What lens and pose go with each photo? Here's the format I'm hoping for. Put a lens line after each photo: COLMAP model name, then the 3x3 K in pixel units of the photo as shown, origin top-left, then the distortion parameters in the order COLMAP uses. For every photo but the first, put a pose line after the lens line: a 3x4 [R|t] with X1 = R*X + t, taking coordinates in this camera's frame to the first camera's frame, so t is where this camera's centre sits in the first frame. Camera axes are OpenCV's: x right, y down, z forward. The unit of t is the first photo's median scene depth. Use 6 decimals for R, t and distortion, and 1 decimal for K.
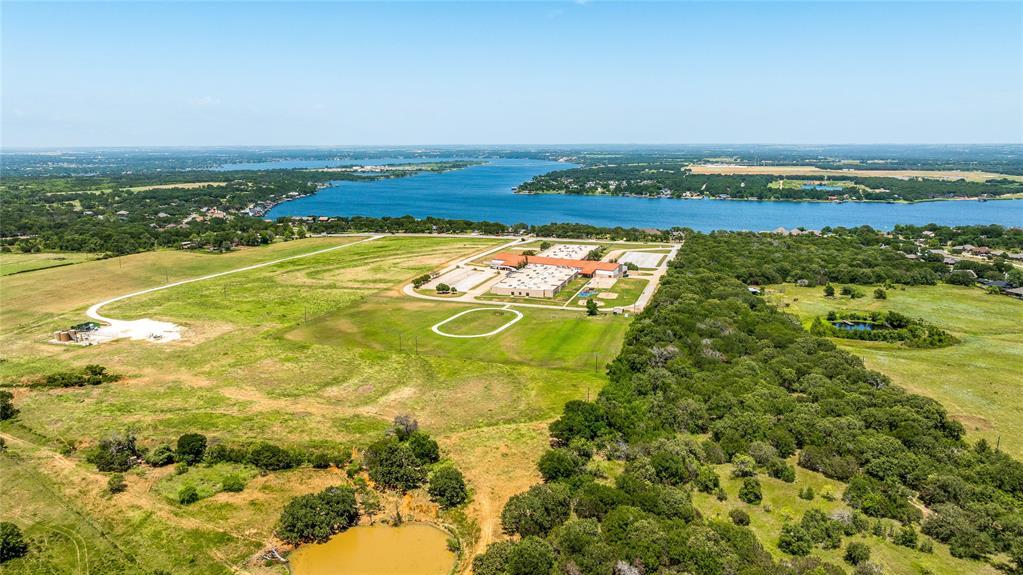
lens RADIAL K [[718.7, 0, 511.5], [0, 718.7, 287.5], [0, 0, 1]] dist [-0.020336, 0.002792]
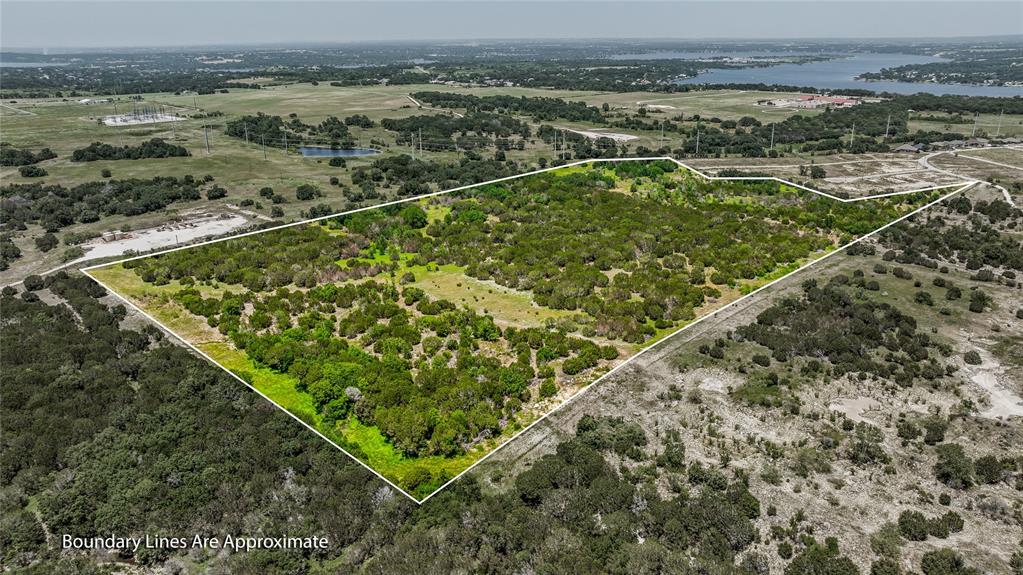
lens RADIAL K [[718.7, 0, 511.5], [0, 718.7, 287.5], [0, 0, 1]] dist [-0.020336, 0.002792]
pose [[0.886715, 0.149990, -0.437310, 0.049795], [-0.087443, 0.983247, 0.159932, 0.053436], [0.453972, -0.103574, 0.884976, -0.285522]]
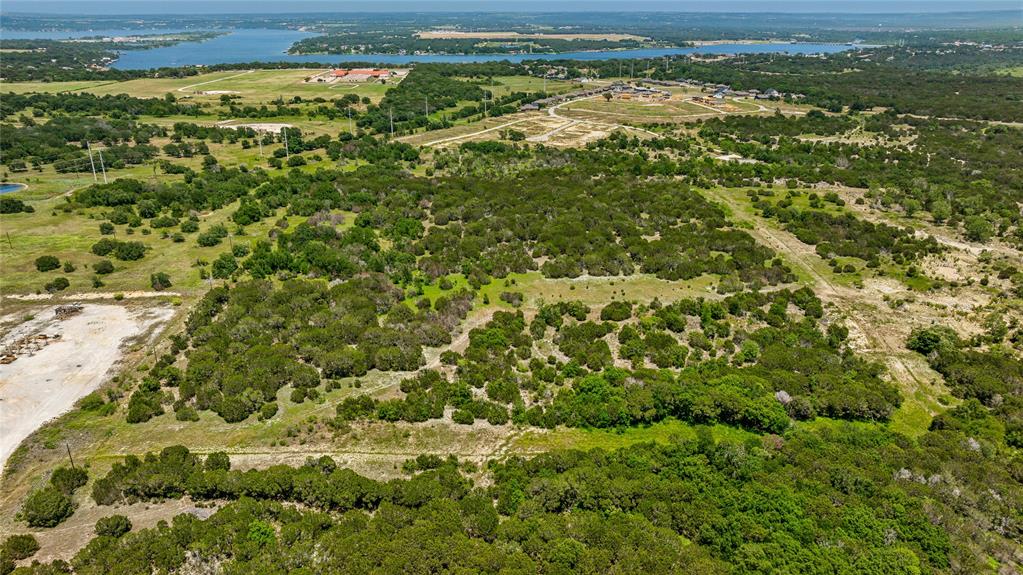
lens RADIAL K [[718.7, 0, 511.5], [0, 718.7, 287.5], [0, 0, 1]] dist [-0.020336, 0.002792]
pose [[0.936194, -0.124889, 0.328548, -0.066153], [0.067462, 0.981213, 0.180748, 0.052482], [-0.344949, -0.147050, 0.927031, -0.281200]]
